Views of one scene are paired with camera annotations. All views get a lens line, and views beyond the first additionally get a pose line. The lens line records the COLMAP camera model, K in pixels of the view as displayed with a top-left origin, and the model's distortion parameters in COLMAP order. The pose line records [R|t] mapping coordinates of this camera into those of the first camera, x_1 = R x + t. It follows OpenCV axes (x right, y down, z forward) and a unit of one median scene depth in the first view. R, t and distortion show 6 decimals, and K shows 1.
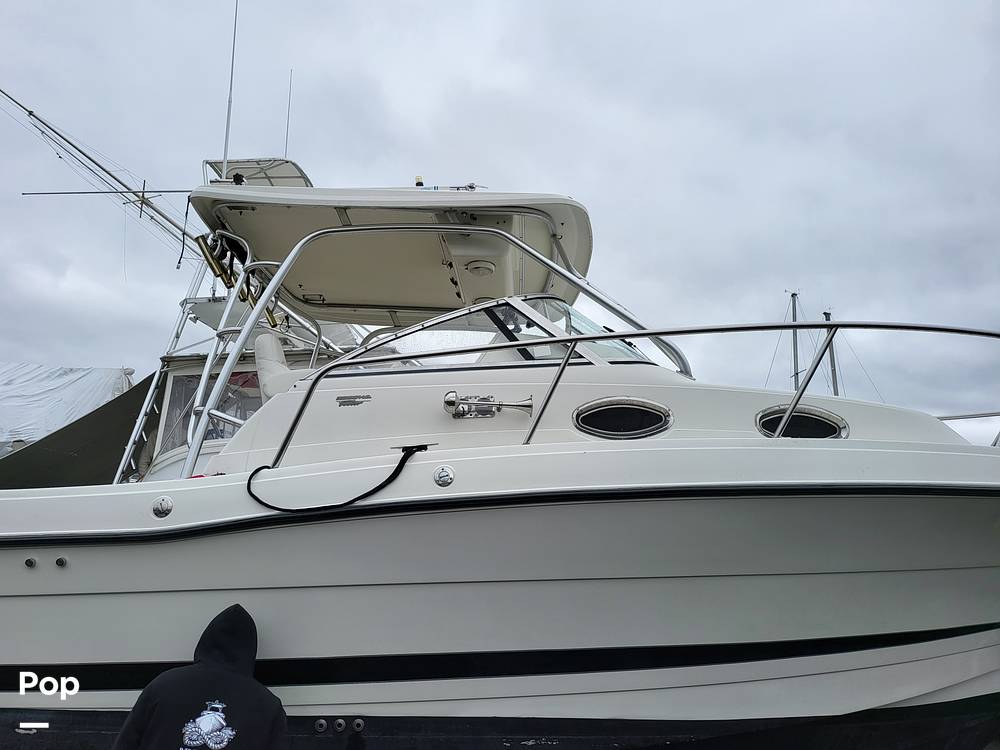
lens RADIAL K [[701.3, 0, 499.5], [0, 701.3, 370.6], [0, 0, 1]] dist [0.030668, -0.023681]
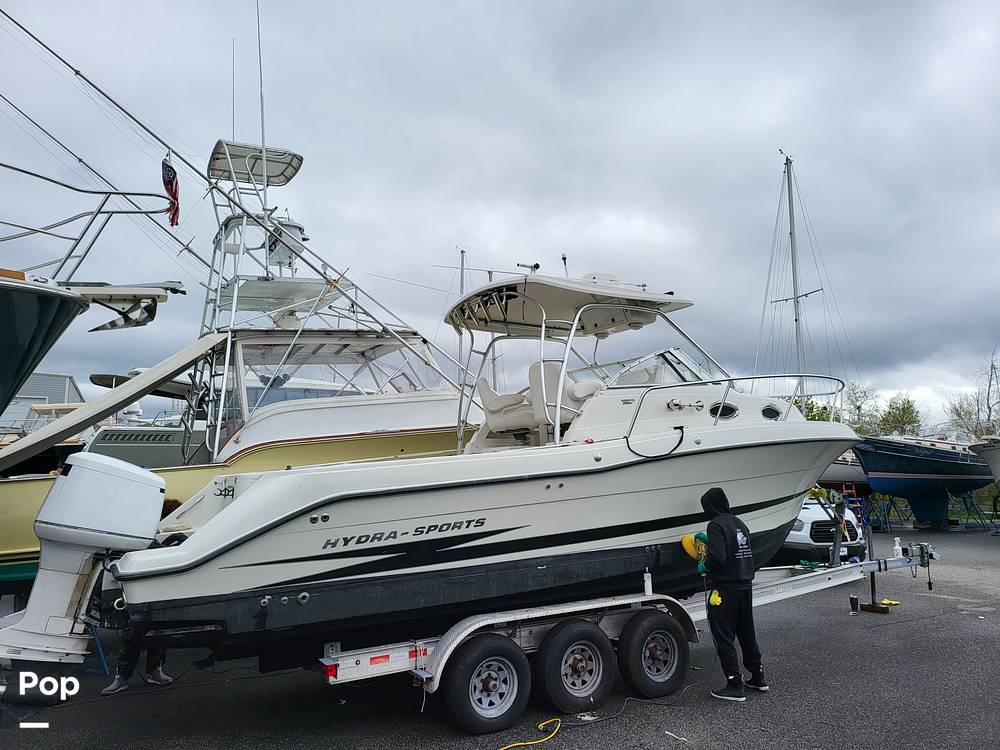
lens RADIAL K [[701.3, 0, 508.5], [0, 701.3, 366.6], [0, 0, 1]] dist [0.030668, -0.023681]
pose [[0.843875, 0.031034, 0.535642, -1.817964], [-0.084486, 0.993557, 0.075539, -0.207955], [-0.529846, -0.109000, 0.841060, -0.578356]]
